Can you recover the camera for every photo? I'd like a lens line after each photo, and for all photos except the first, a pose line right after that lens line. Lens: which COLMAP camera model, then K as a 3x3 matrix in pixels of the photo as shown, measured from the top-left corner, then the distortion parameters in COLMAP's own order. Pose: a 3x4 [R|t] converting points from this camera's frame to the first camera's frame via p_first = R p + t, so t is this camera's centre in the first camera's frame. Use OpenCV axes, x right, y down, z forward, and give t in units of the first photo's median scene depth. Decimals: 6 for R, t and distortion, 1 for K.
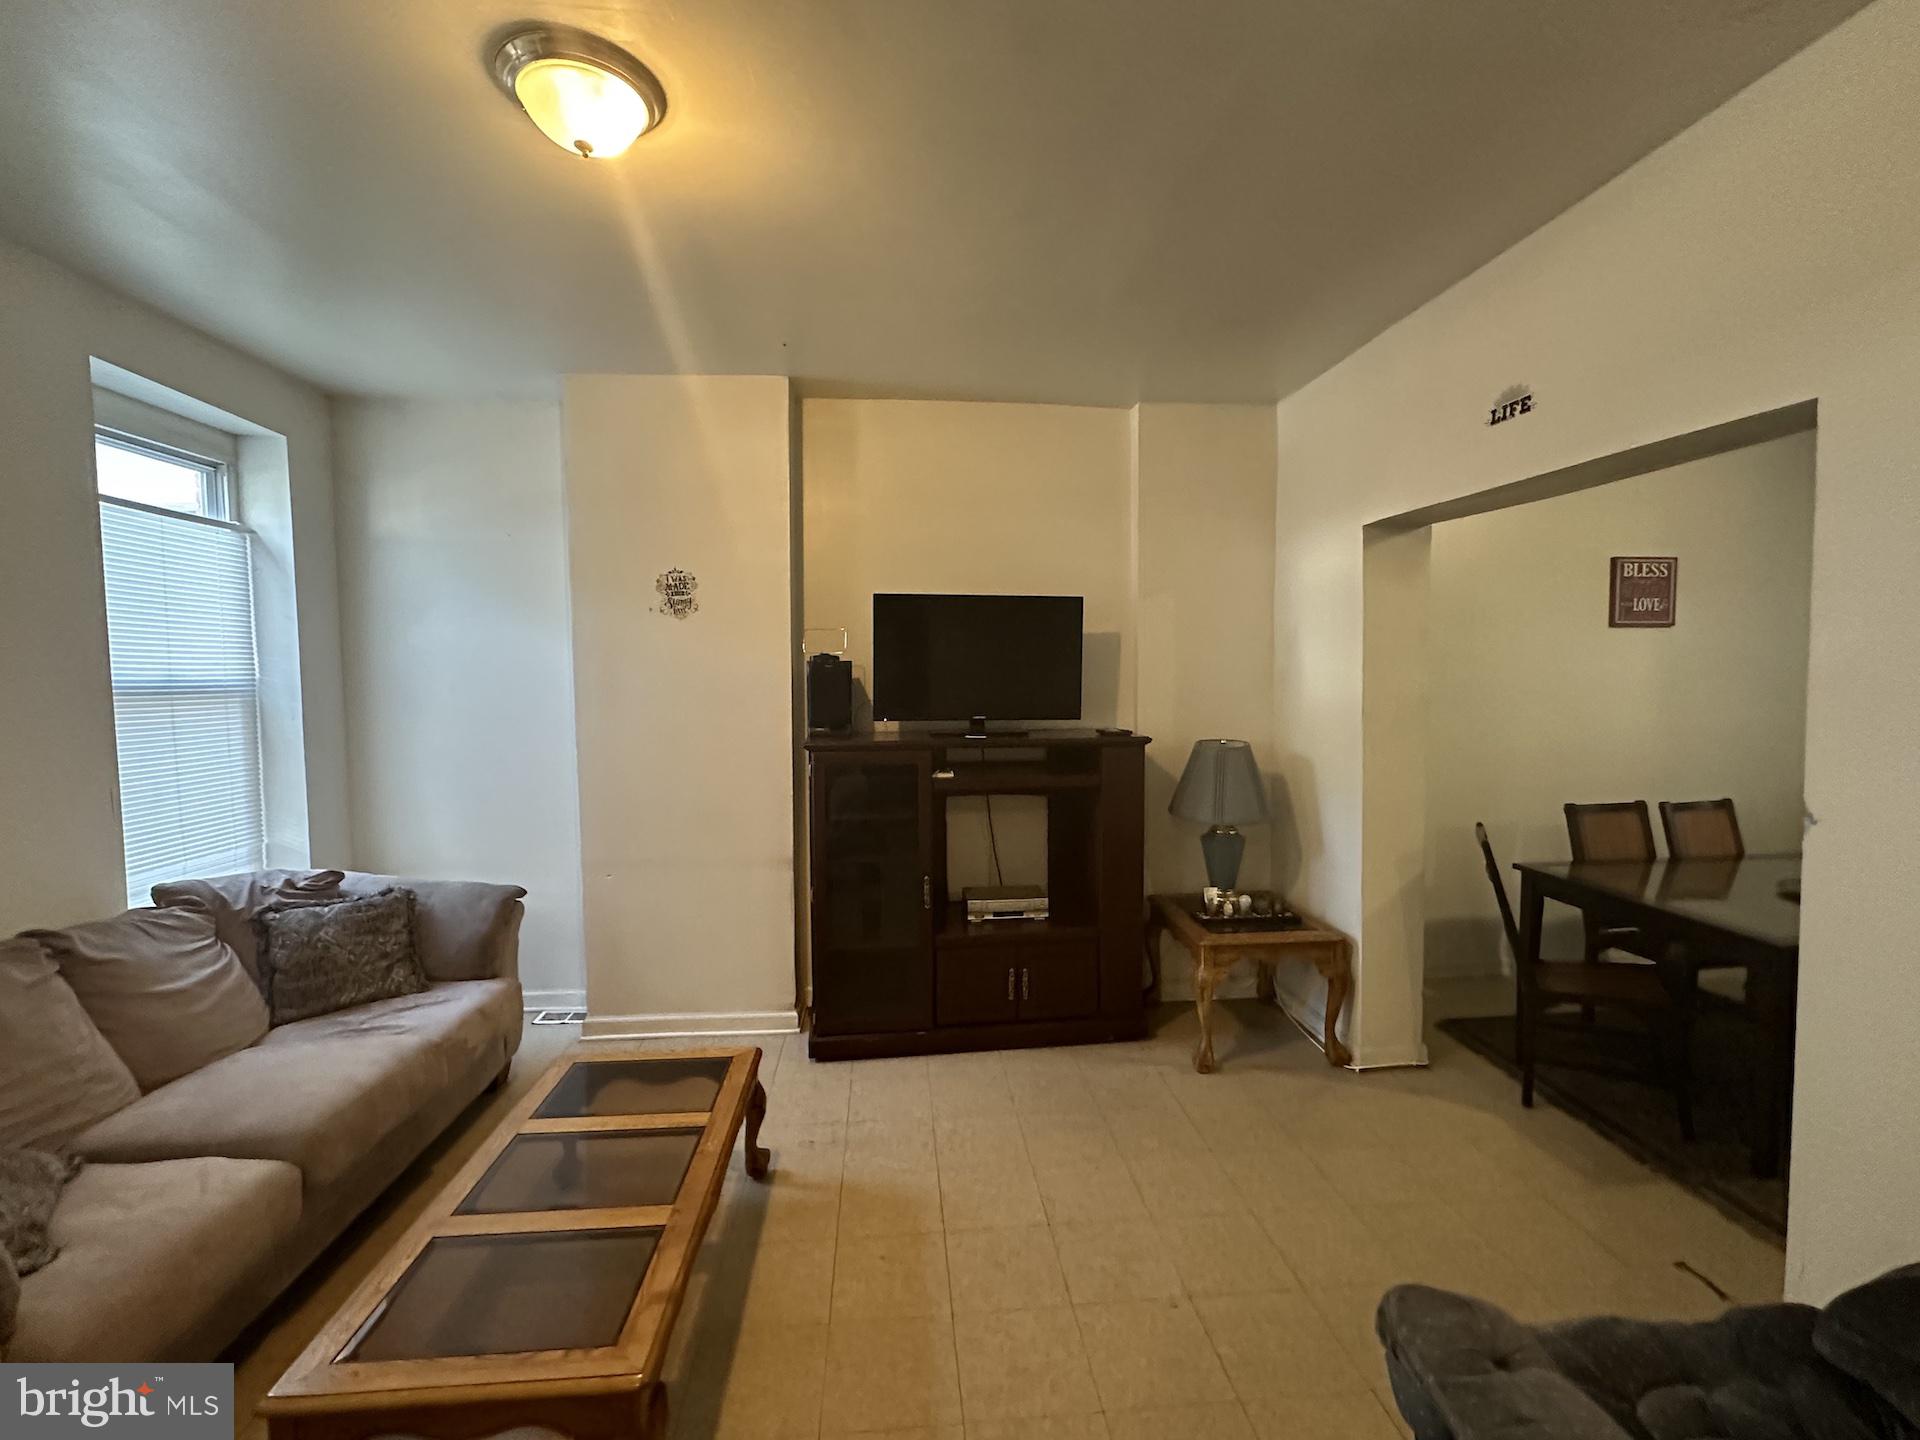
lens RADIAL K [[820.0, 0, 962.1], [0, 820.0, 718.2], [0, 0, 1]] dist [-0.012690, -0.000503]
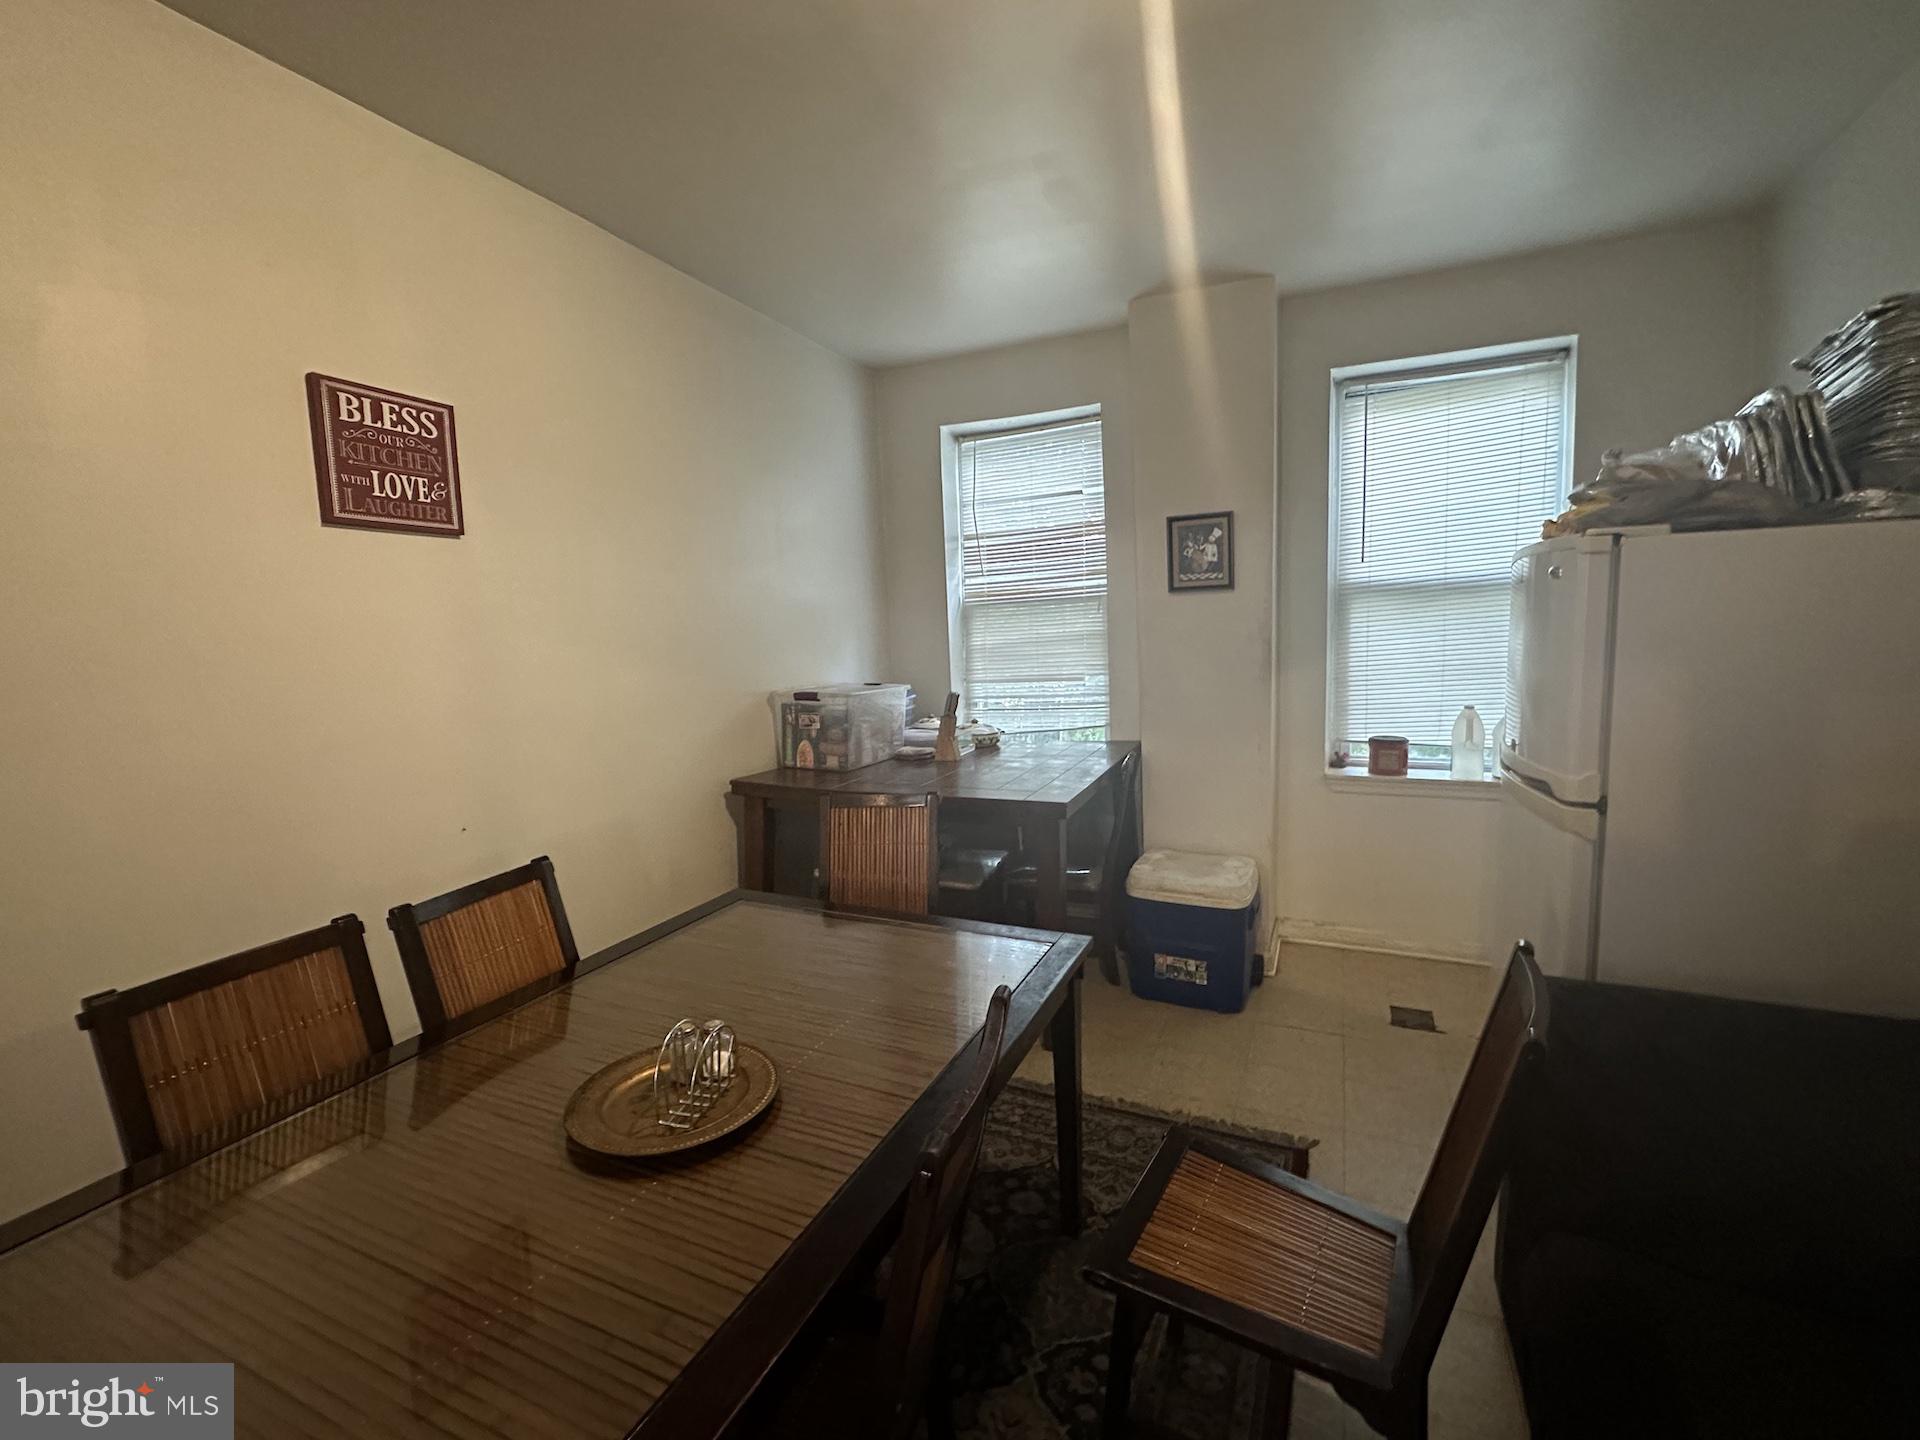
lens RADIAL K [[820.0, 0, 962.1], [0, 820.0, 718.2], [0, 0, 1]] dist [-0.012690, -0.000503]
pose [[0.483269, -0.093104, 0.870507, 0.666712], [0.078097, 0.994950, 0.063058, -0.001980], [-0.871981, 0.037510, 0.488100, 0.542823]]
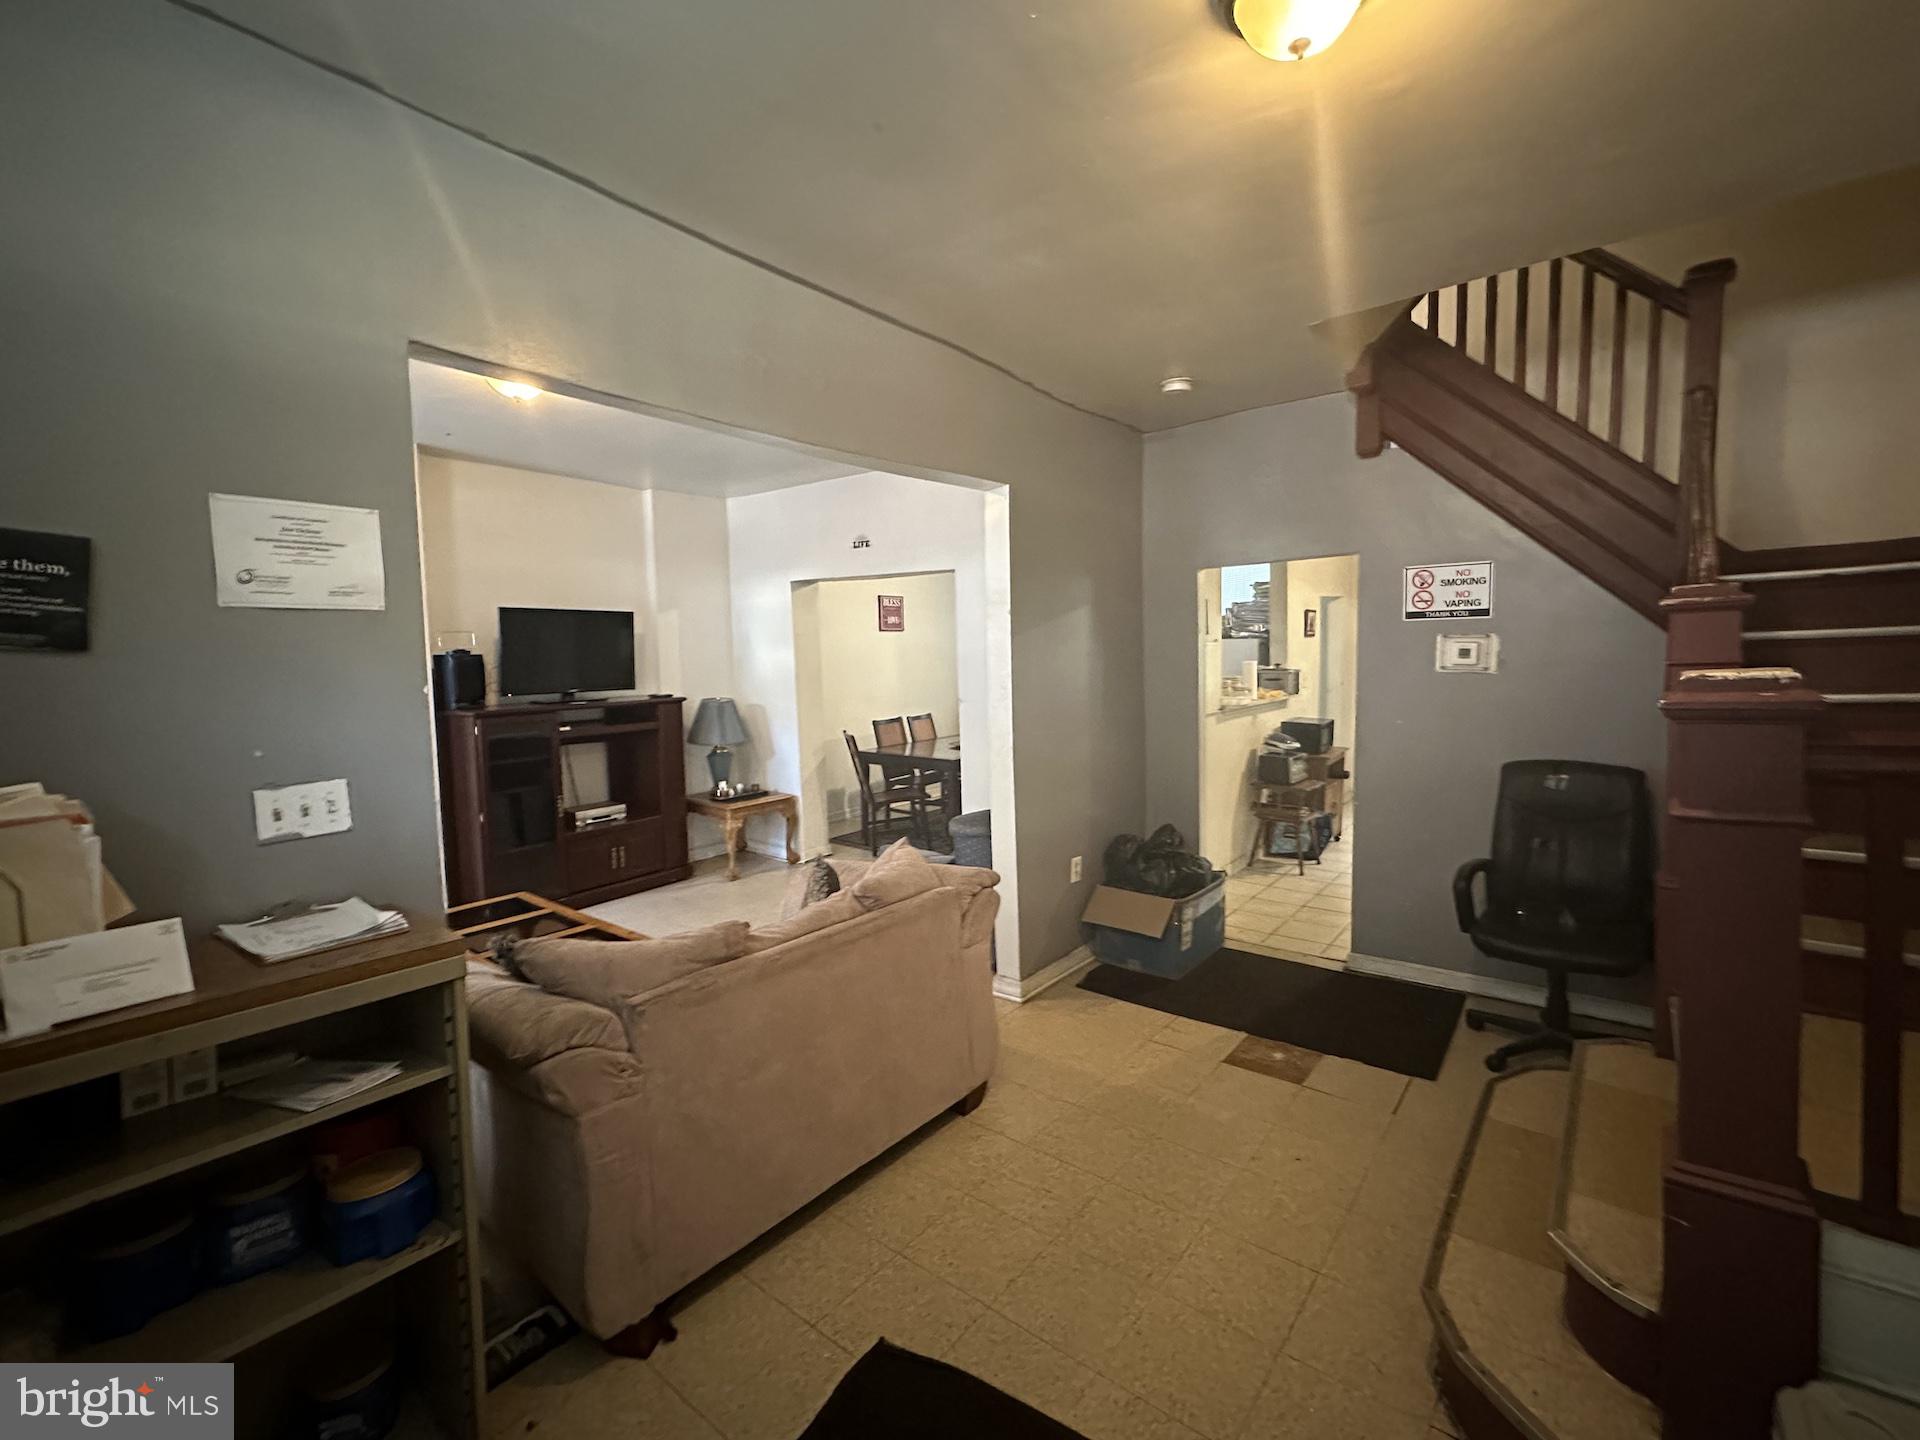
lens RADIAL K [[820.0, 0, 962.1], [0, 820.0, 718.2], [0, 0, 1]] dist [-0.012690, -0.000503]
pose [[0.675138, -0.070393, 0.734325, -0.624130], [0.056724, 0.997443, 0.043464, 0.025373], [-0.735508, 0.012310, 0.677405, -0.561641]]
